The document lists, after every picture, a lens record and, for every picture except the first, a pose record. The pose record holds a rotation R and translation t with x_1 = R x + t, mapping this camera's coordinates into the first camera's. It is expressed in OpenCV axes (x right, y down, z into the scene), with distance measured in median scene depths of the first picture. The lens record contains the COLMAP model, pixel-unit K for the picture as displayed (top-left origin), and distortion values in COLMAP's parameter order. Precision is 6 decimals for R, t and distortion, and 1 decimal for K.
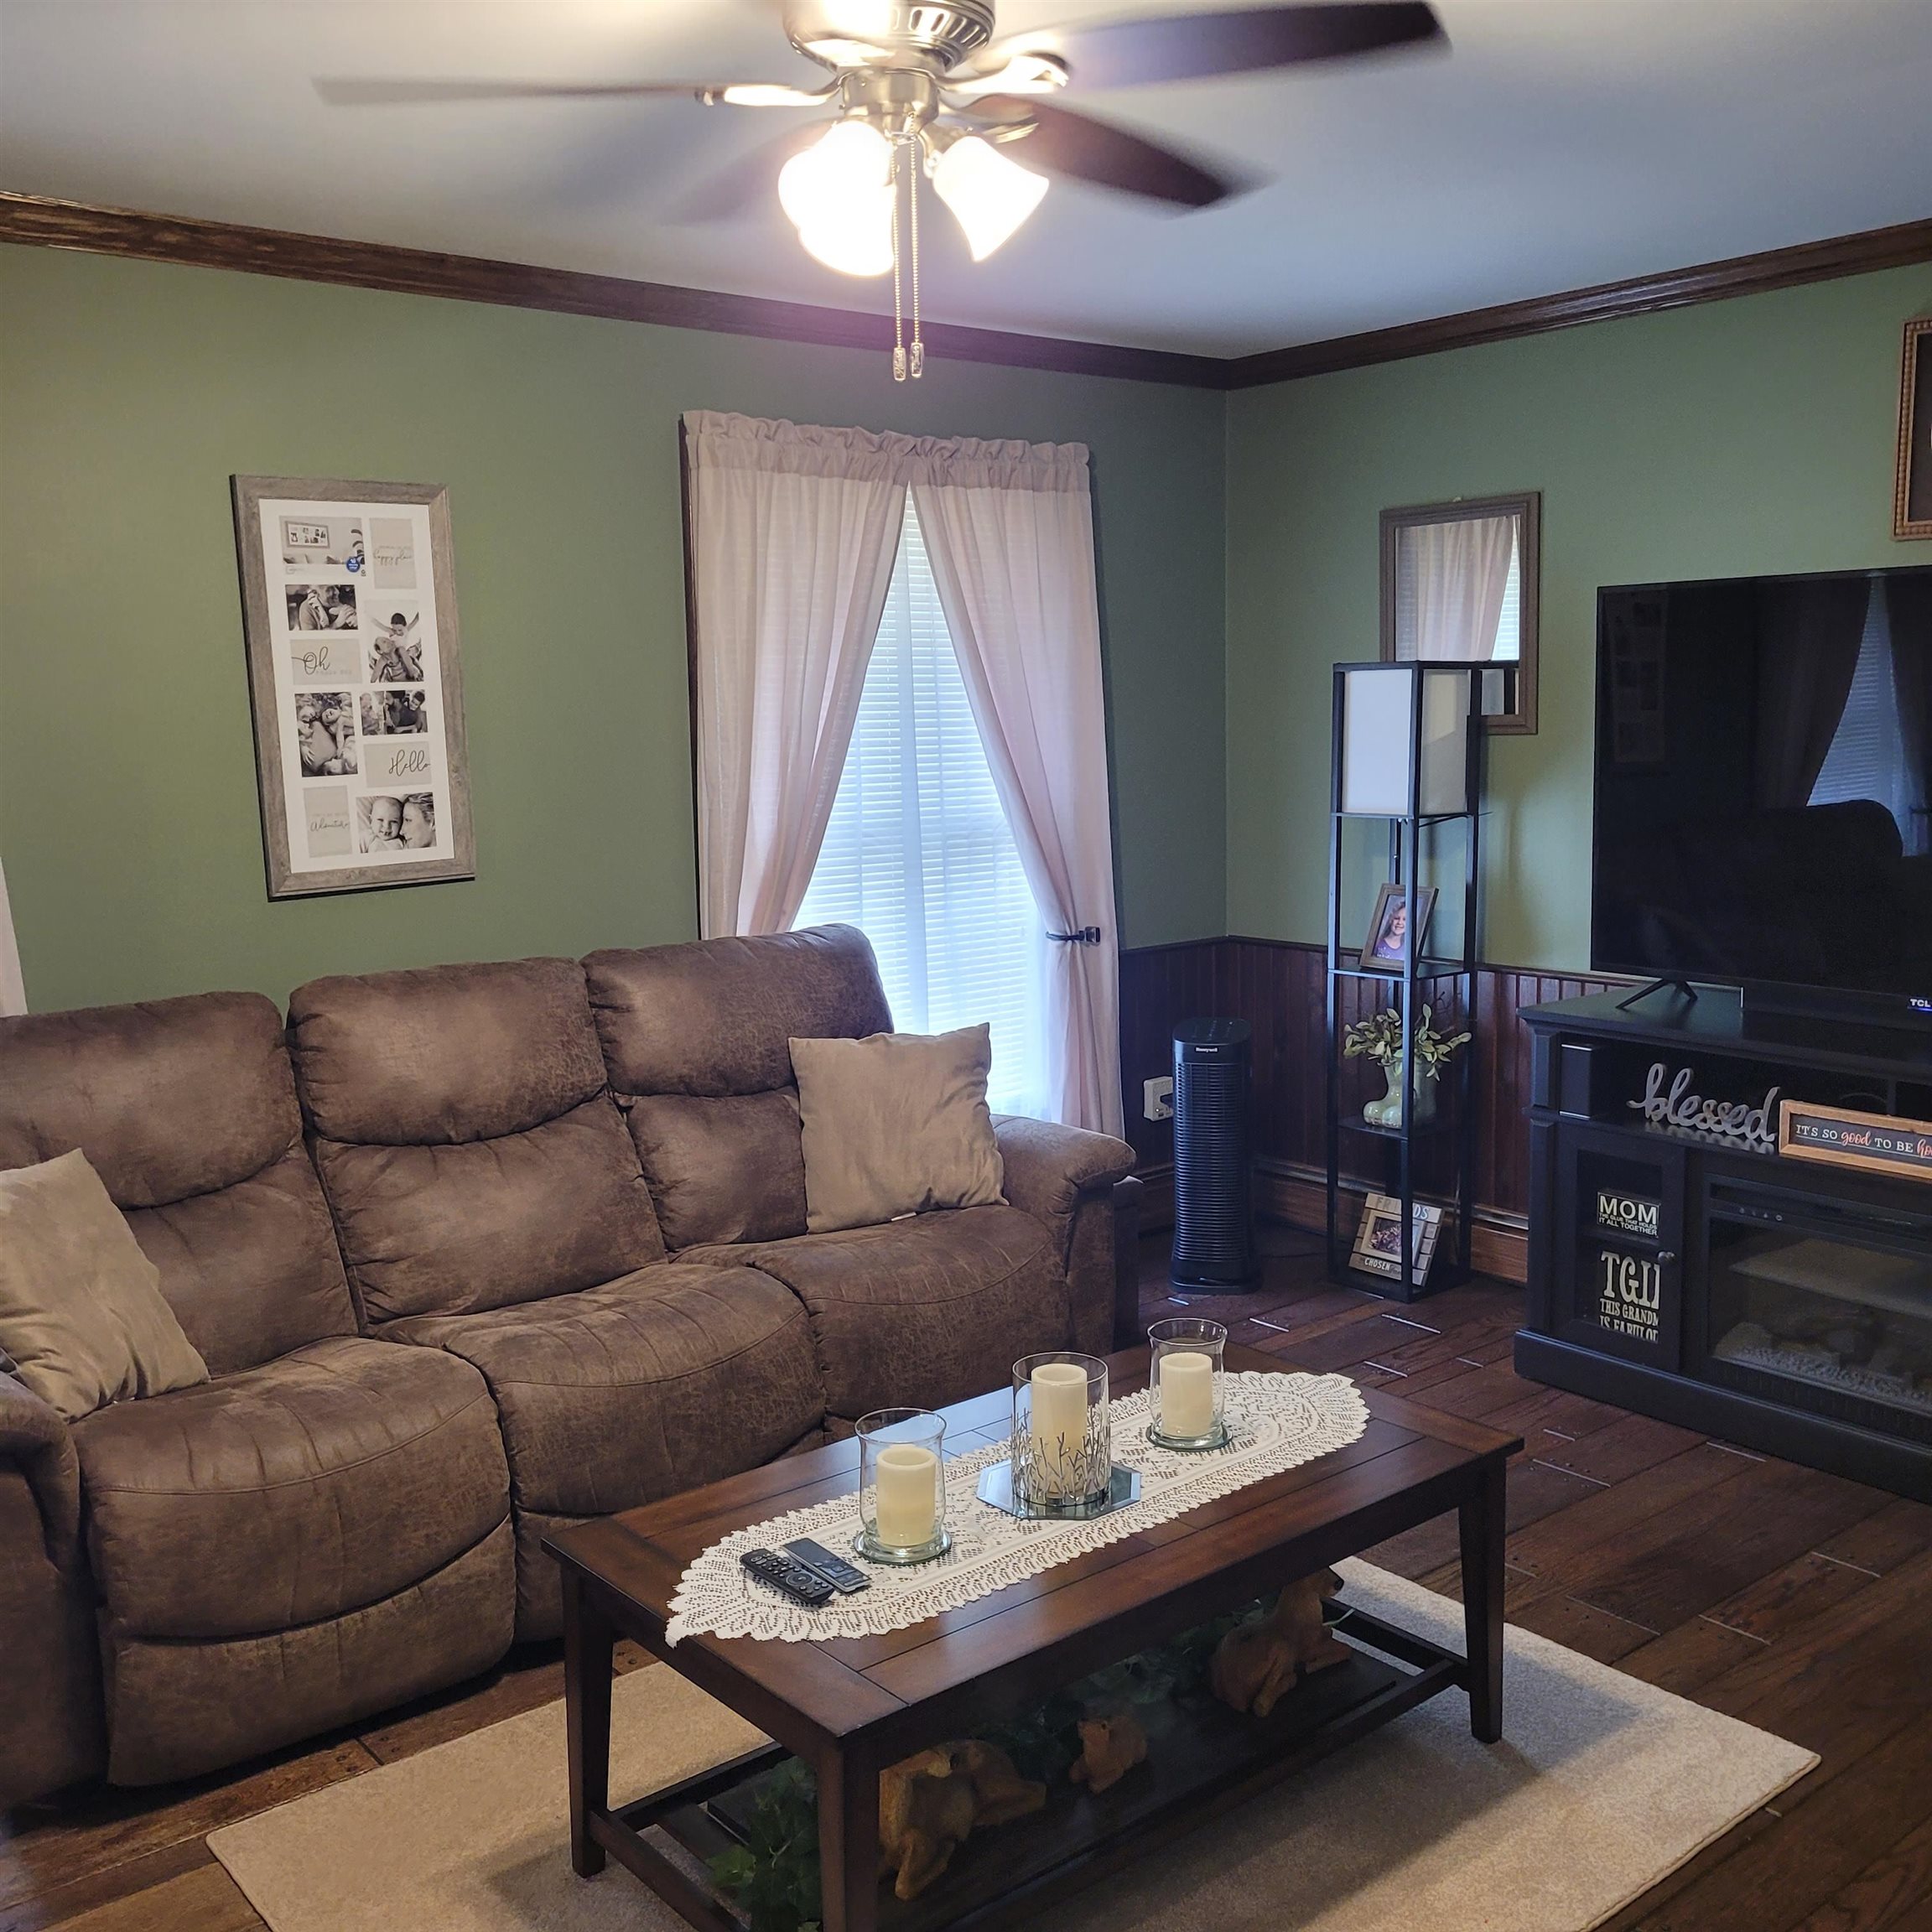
lens RADIAL K [[1957.1, 0, 960.5], [0, 1957.1, 981.4], [0, 0, 1]] dist [0.045001, -0.004407]
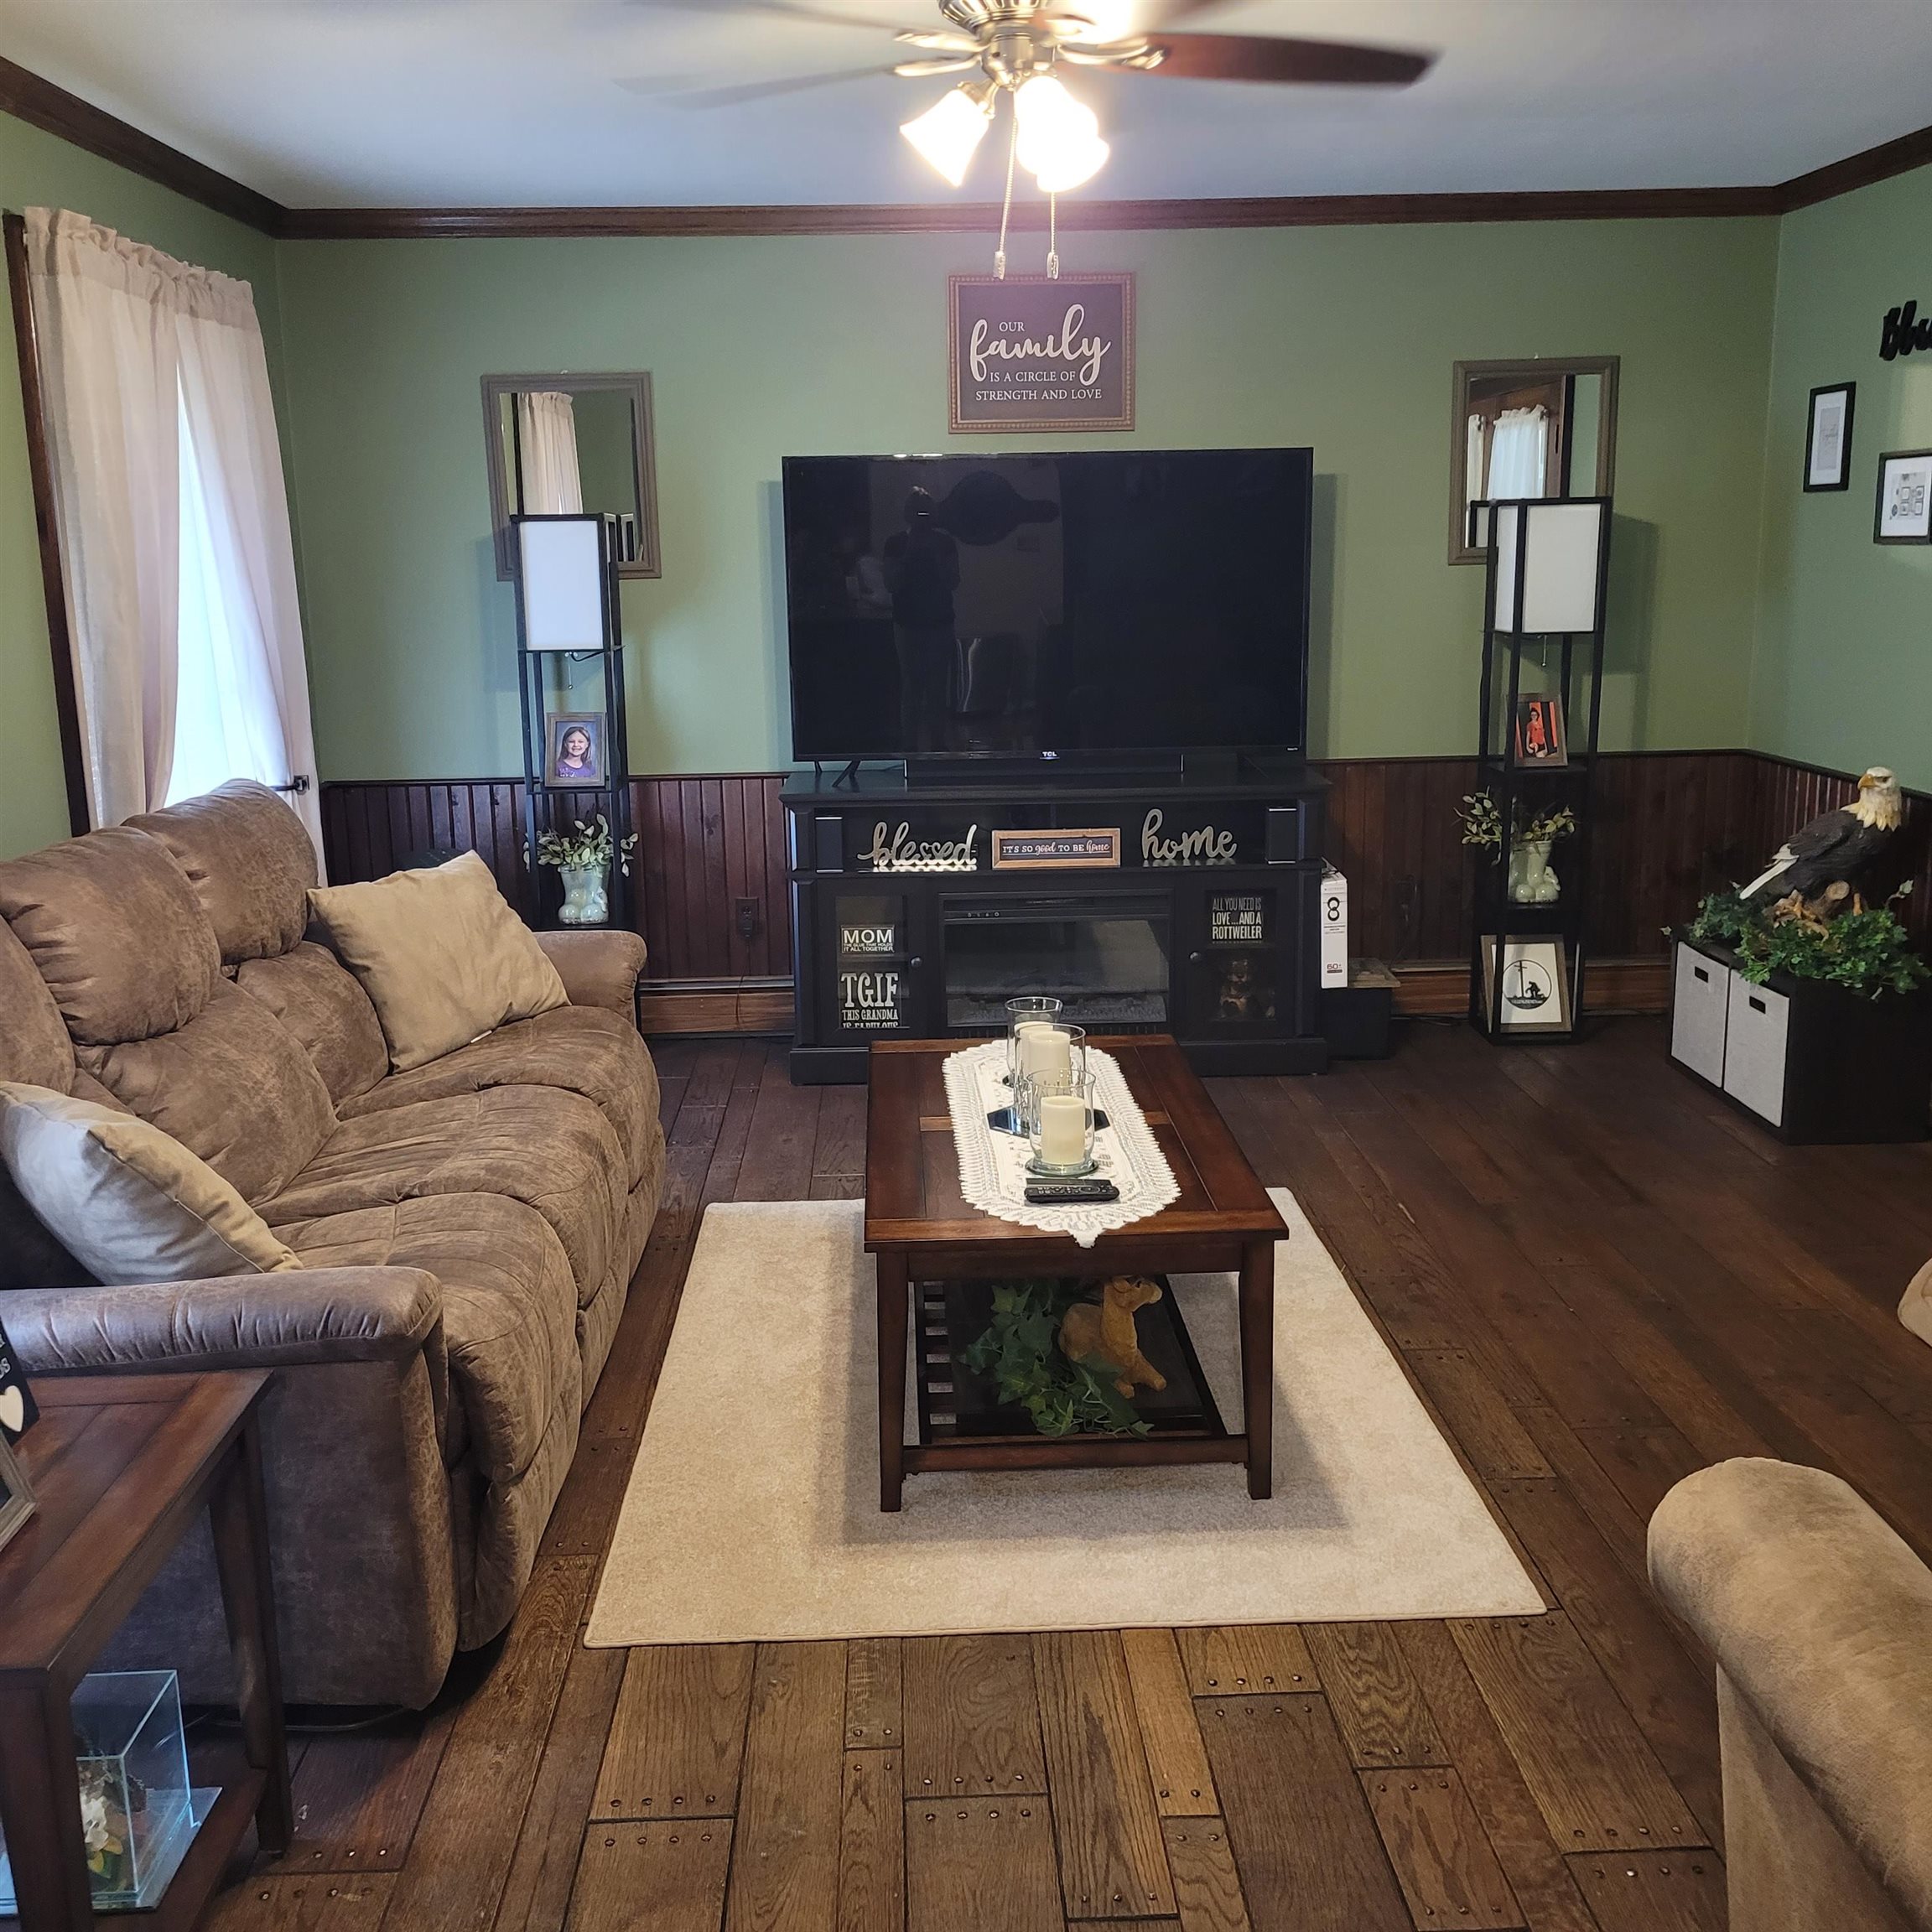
lens RADIAL K [[1957.1, 0, 960.5], [0, 1957.1, 981.4], [0, 0, 1]] dist [0.045001, -0.004407]
pose [[0.608146, -0.168720, 0.775688, -0.647893], [0.121976, 0.985409, 0.118707, -0.002991], [-0.784398, 0.022424, 0.619852, 0.134043]]
